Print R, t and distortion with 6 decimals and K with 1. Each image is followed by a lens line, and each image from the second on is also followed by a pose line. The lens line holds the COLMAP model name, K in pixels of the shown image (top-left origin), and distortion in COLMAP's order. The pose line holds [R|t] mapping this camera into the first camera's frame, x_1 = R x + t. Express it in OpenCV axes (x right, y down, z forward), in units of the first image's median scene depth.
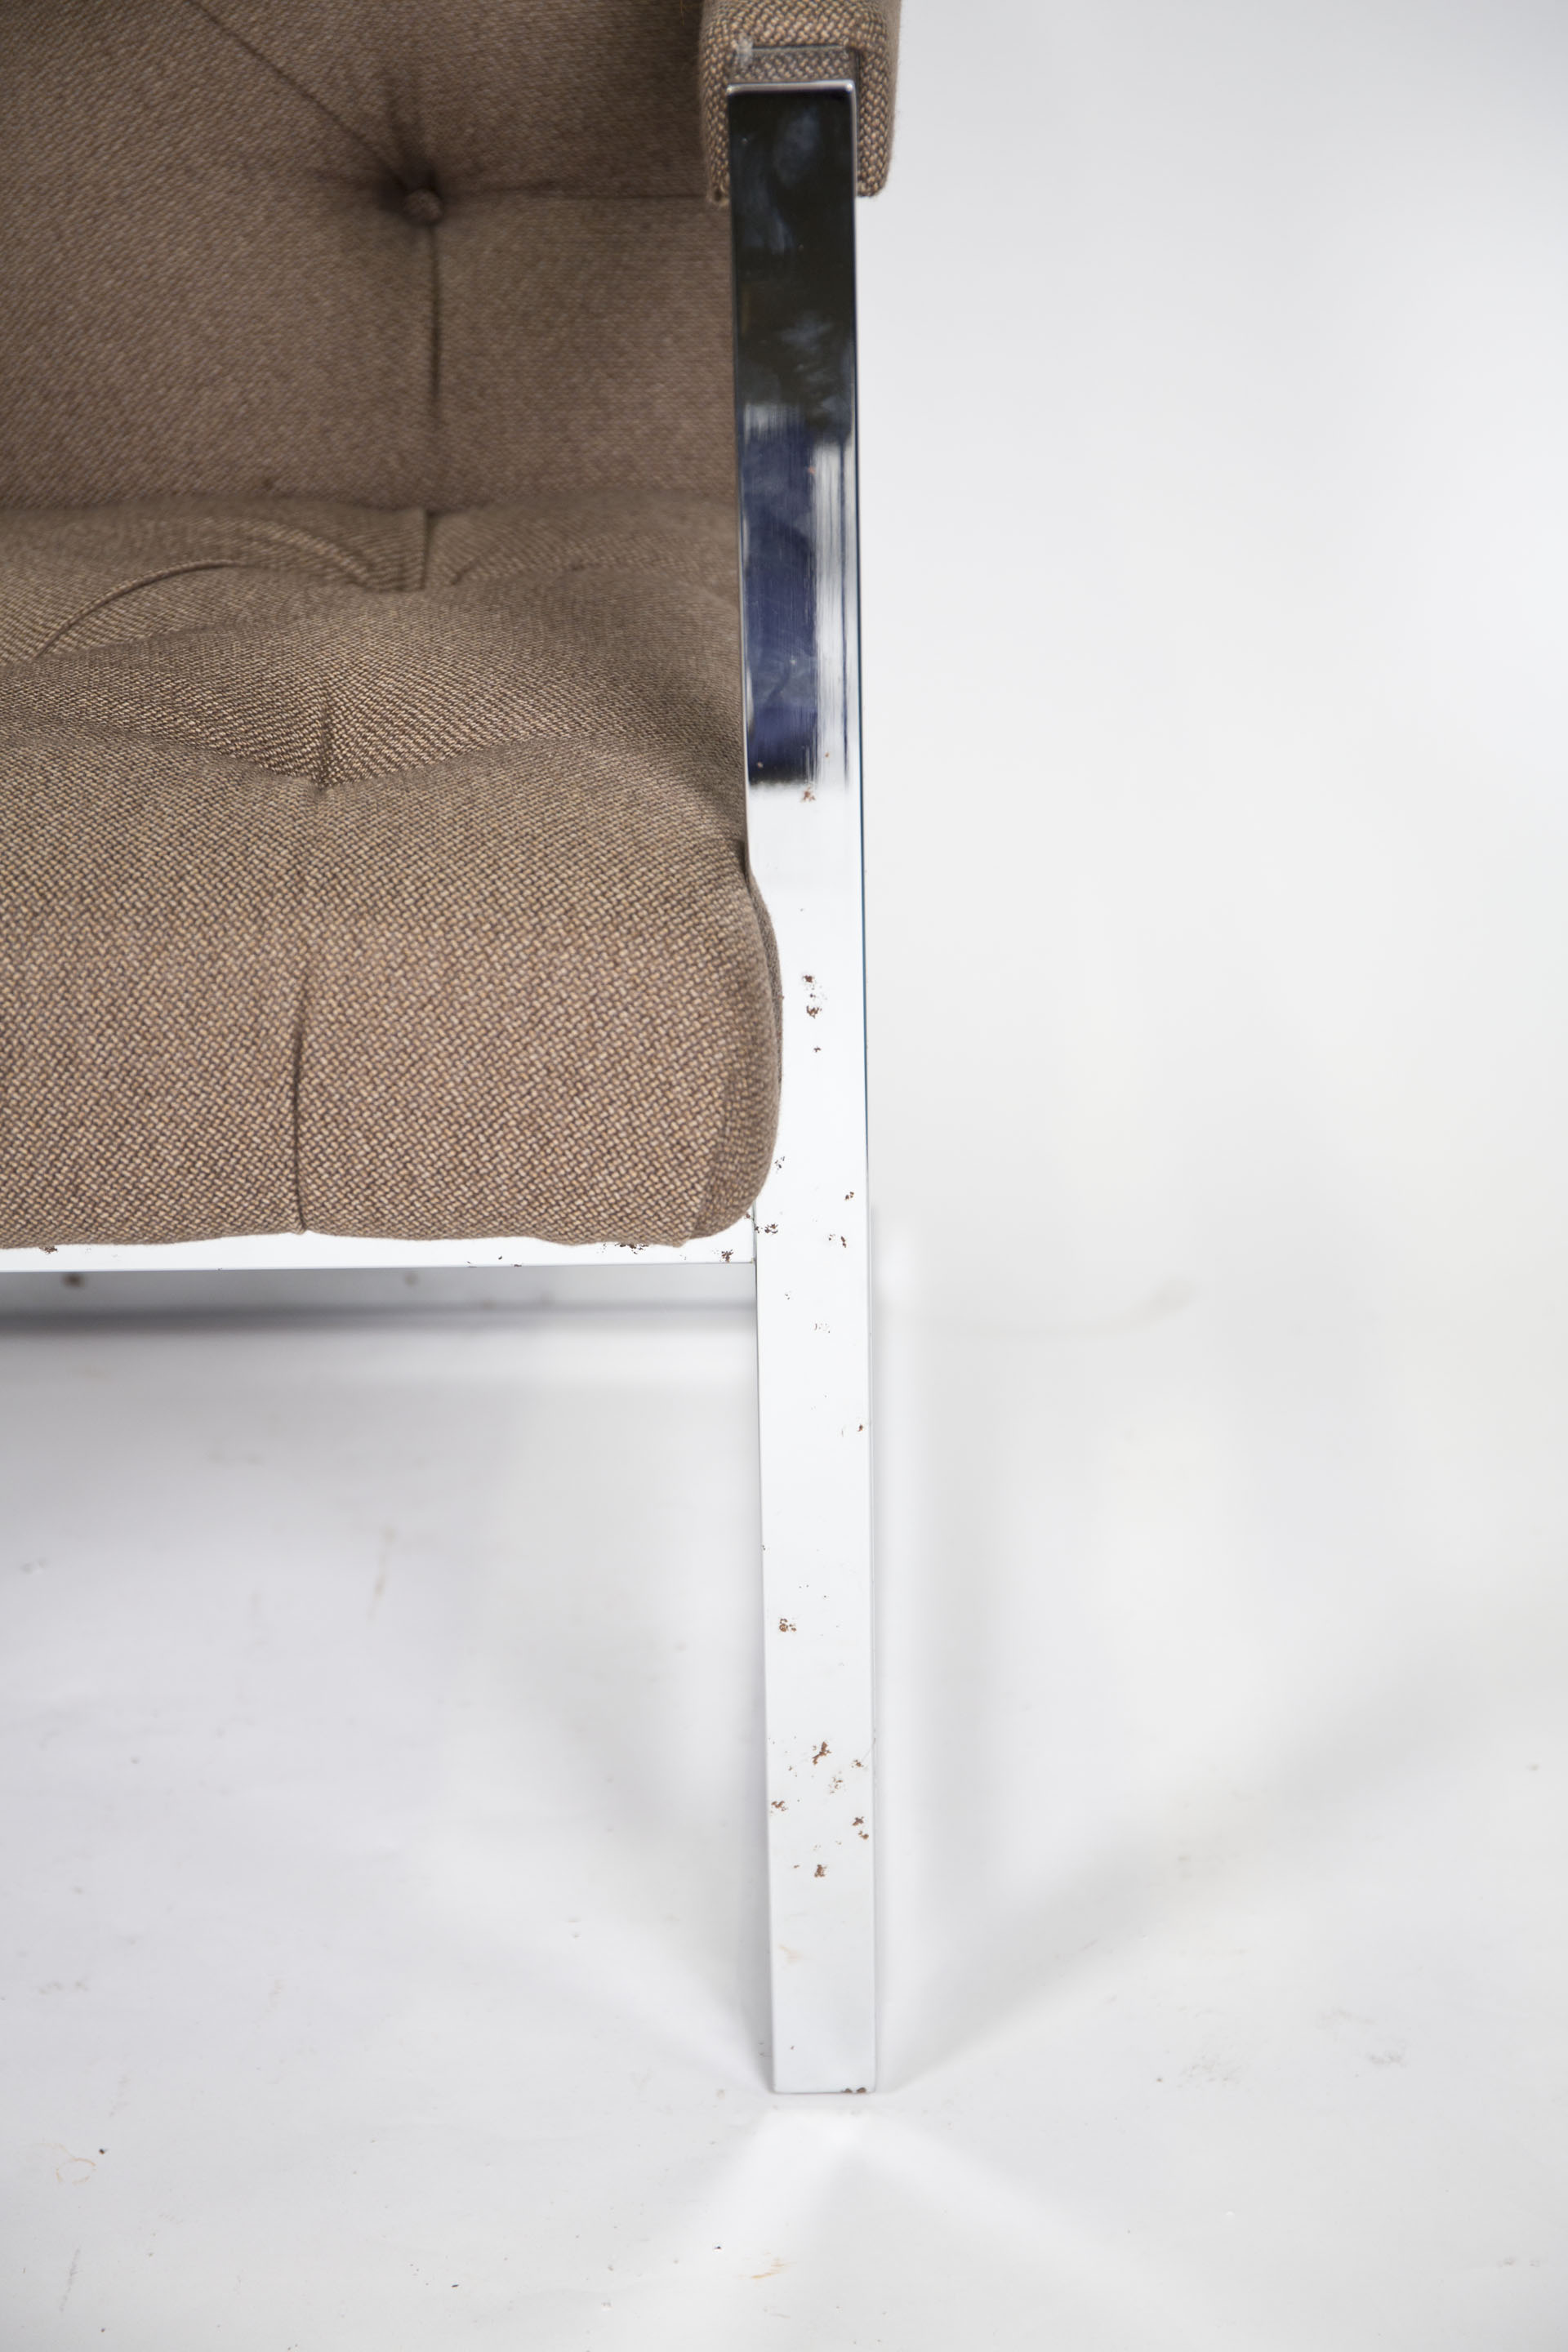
lens RADIAL K [[4276.2, 0, 808.6], [0, 4276.2, 1189.0], [0, 0, 1]] dist [0.123298, 0.000000]
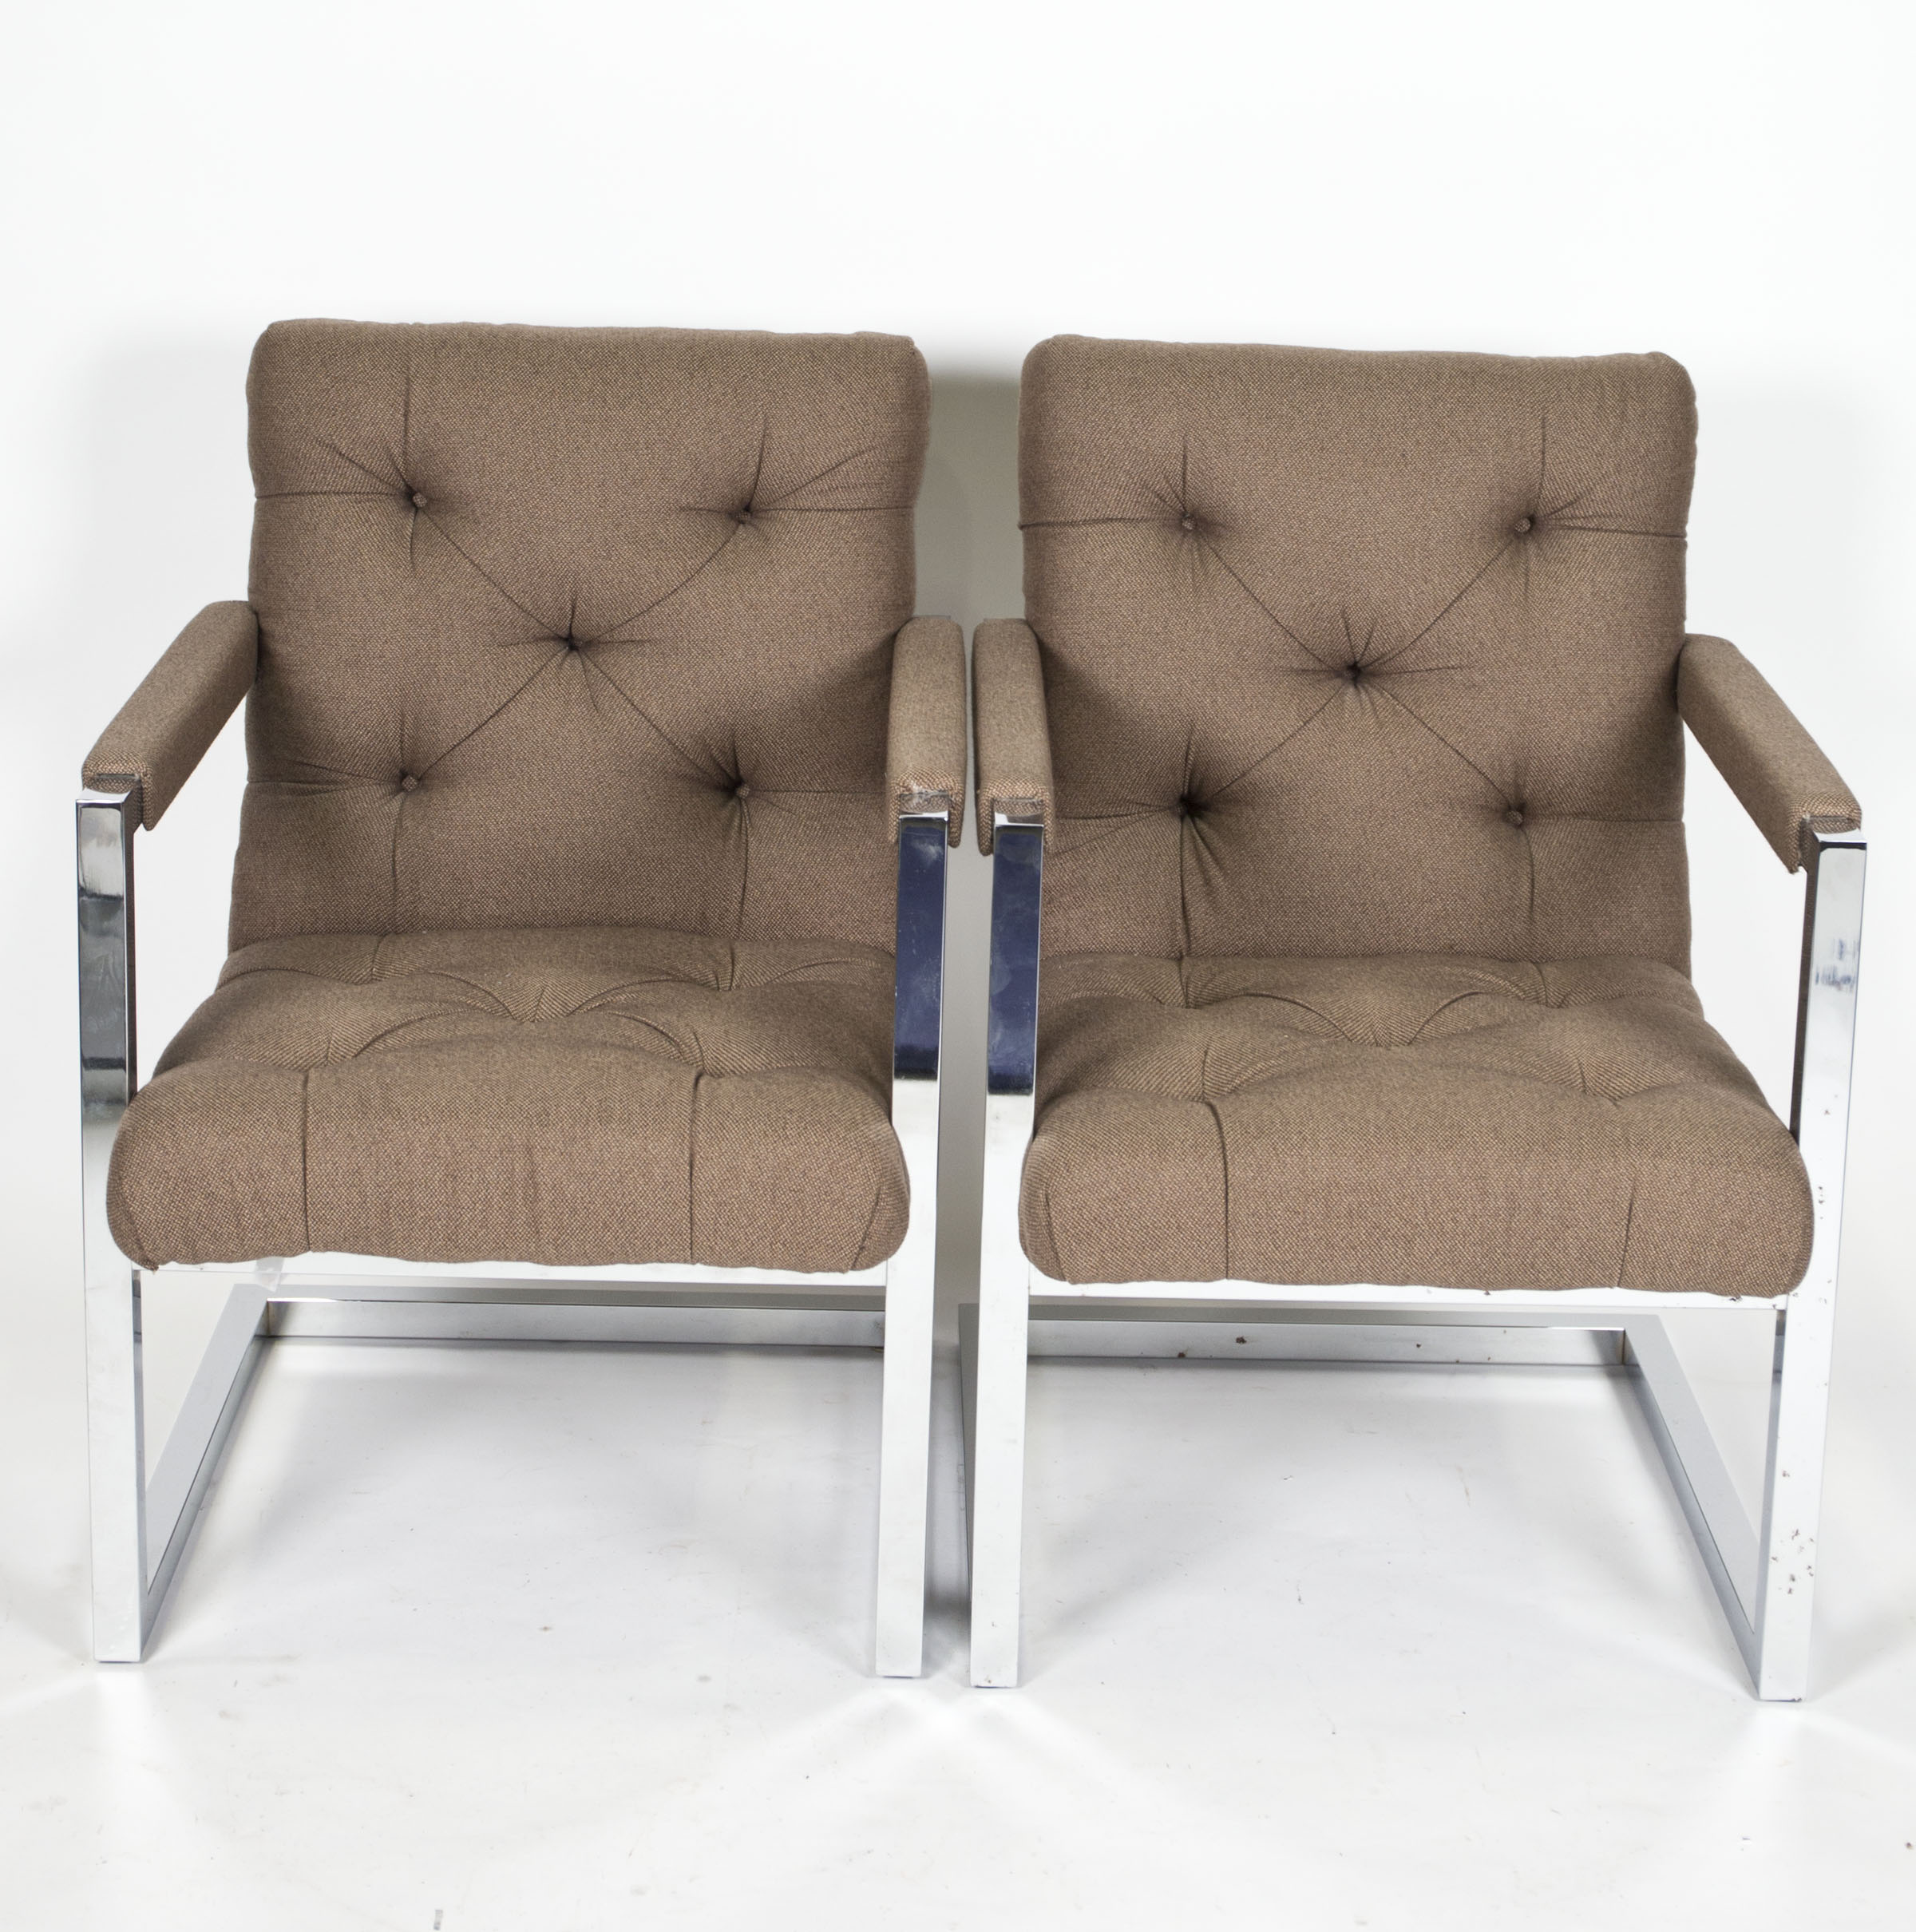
lens RADIAL K [[4146.8, 0, 908.0], [0, 4146.8, 503.2], [0, 0, 1]] dist [-0.011293, 0.000000]
pose [[0.999164, 0.035919, 0.019518, -0.494262], [-0.030836, 0.975689, -0.216980, 0.083512], [-0.026837, 0.216197, 0.975981, -1.162826]]
